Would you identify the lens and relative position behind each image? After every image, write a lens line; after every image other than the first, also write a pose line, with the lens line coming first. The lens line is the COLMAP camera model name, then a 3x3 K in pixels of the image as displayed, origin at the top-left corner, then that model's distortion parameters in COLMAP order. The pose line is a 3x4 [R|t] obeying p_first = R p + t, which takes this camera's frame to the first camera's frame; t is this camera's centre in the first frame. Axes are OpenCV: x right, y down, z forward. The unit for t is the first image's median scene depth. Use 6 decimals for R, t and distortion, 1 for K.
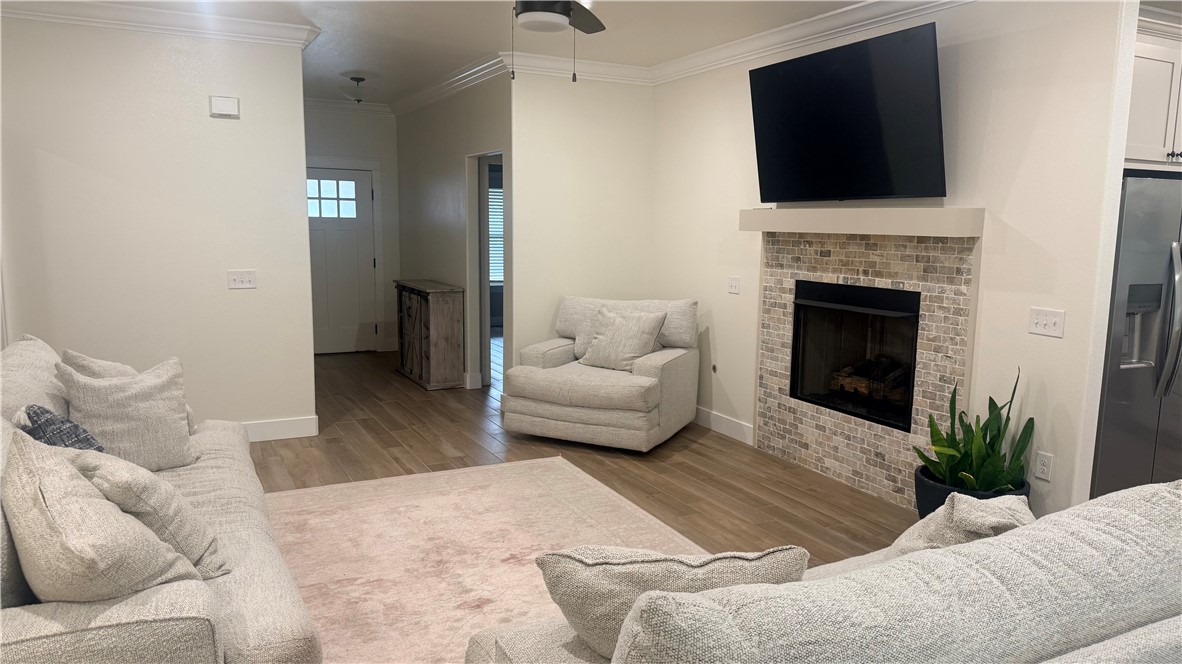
lens RADIAL K [[841.1, 0, 593.6], [0, 841.1, 335.9], [0, 0, 1]] dist [0.127213, -0.194664]
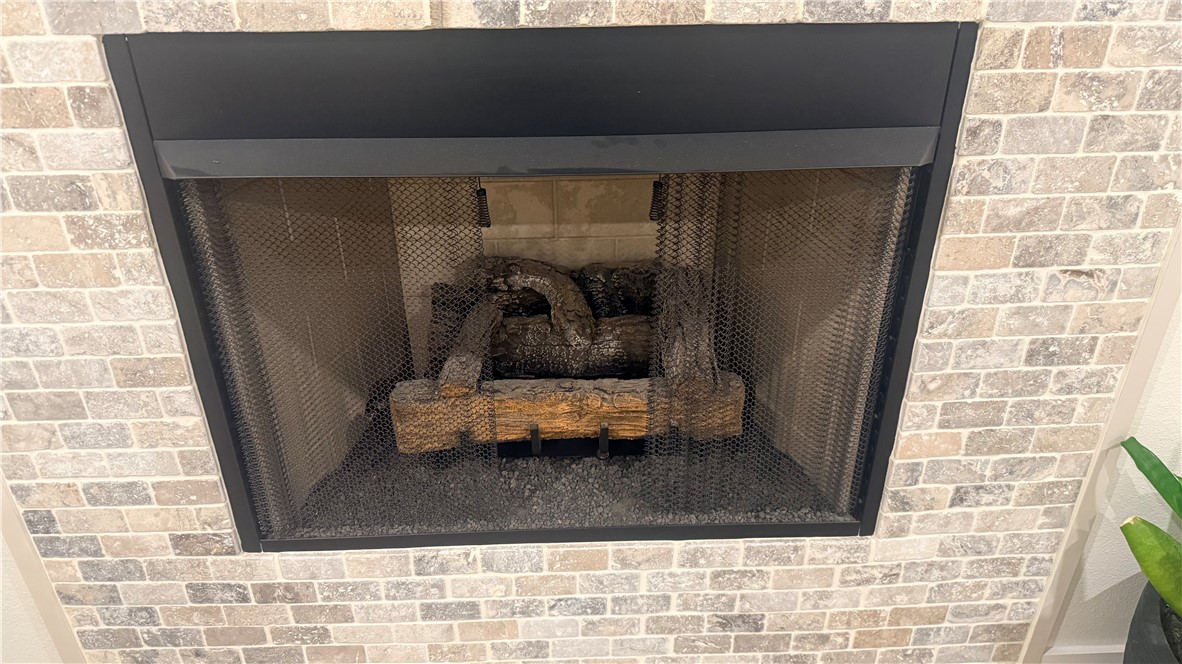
lens RADIAL K [[841.1, 0, 593.6], [0, 841.1, 335.9], [0, 0, 1]] dist [0.127213, -0.194664]
pose [[0.433543, -0.461898, 0.773751, 0.121149], [0.139537, 0.882697, 0.448750, -0.078669], [-0.890264, -0.086586, 0.447139, 0.846370]]
